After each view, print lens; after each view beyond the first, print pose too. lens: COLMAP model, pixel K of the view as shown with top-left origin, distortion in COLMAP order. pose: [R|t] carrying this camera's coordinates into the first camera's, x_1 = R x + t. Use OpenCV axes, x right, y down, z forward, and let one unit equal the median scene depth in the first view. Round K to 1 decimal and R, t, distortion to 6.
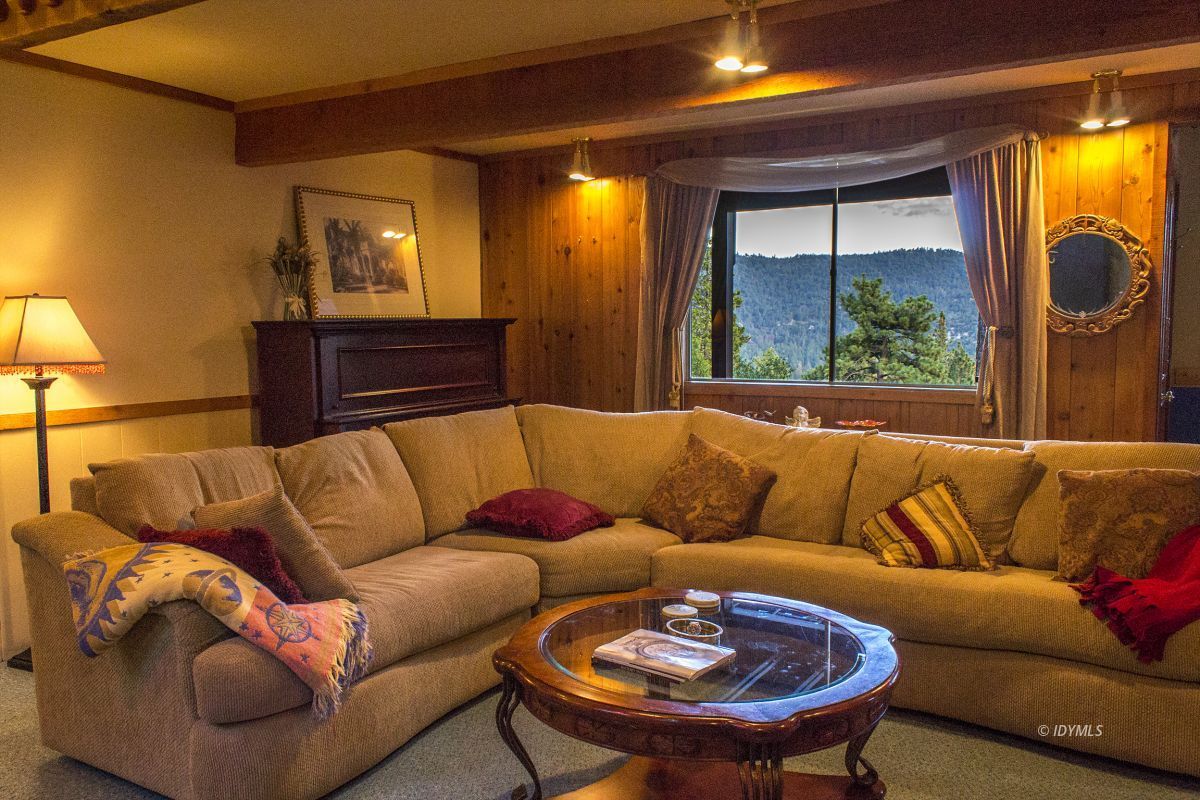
lens RADIAL K [[998.5, 0, 600.4], [0, 998.5, 397.0], [0, 0, 1]] dist [0.051100, -0.061777]
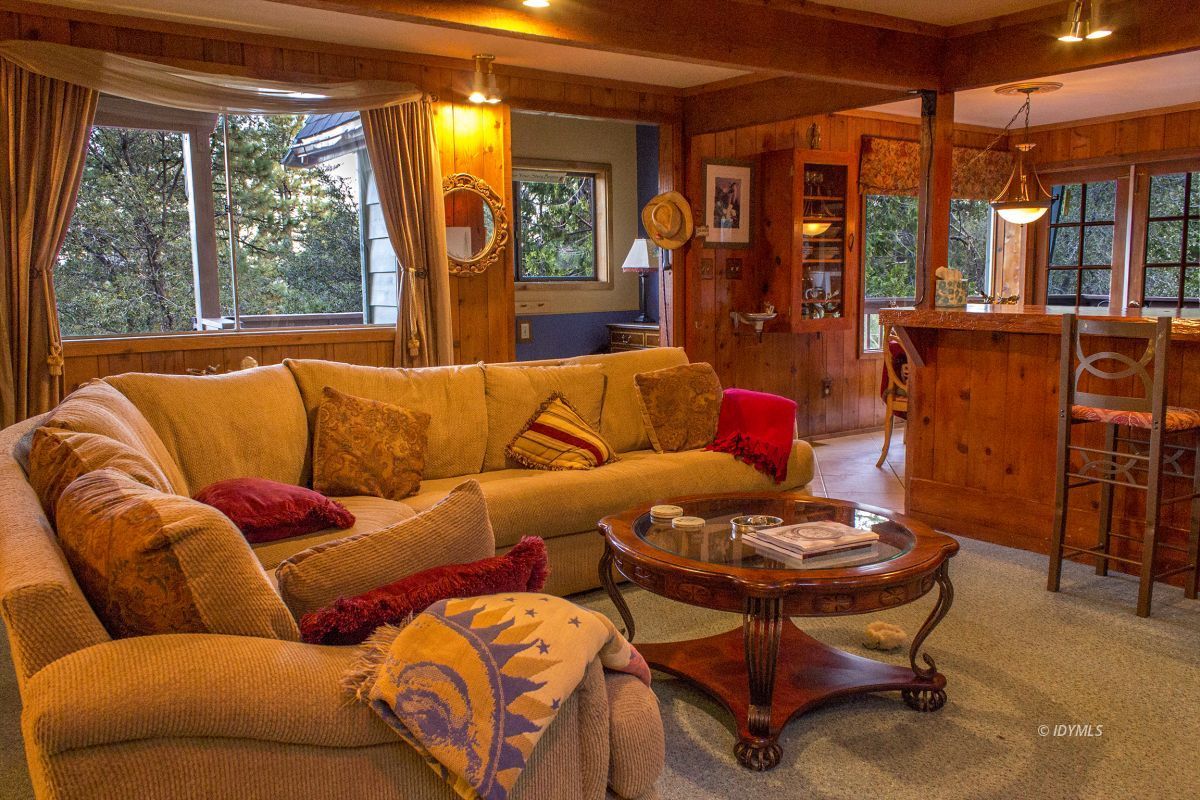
lens RADIAL K [[998.5, 0, 562.9], [0, 998.5, 404.6], [0, 0, 1]] dist [0.051100, -0.061777]
pose [[0.392133, -0.119351, 0.912133, -0.582241], [0.075601, 0.992375, 0.097349, -0.016164], [-0.916797, 0.030785, 0.398166, 0.427966]]
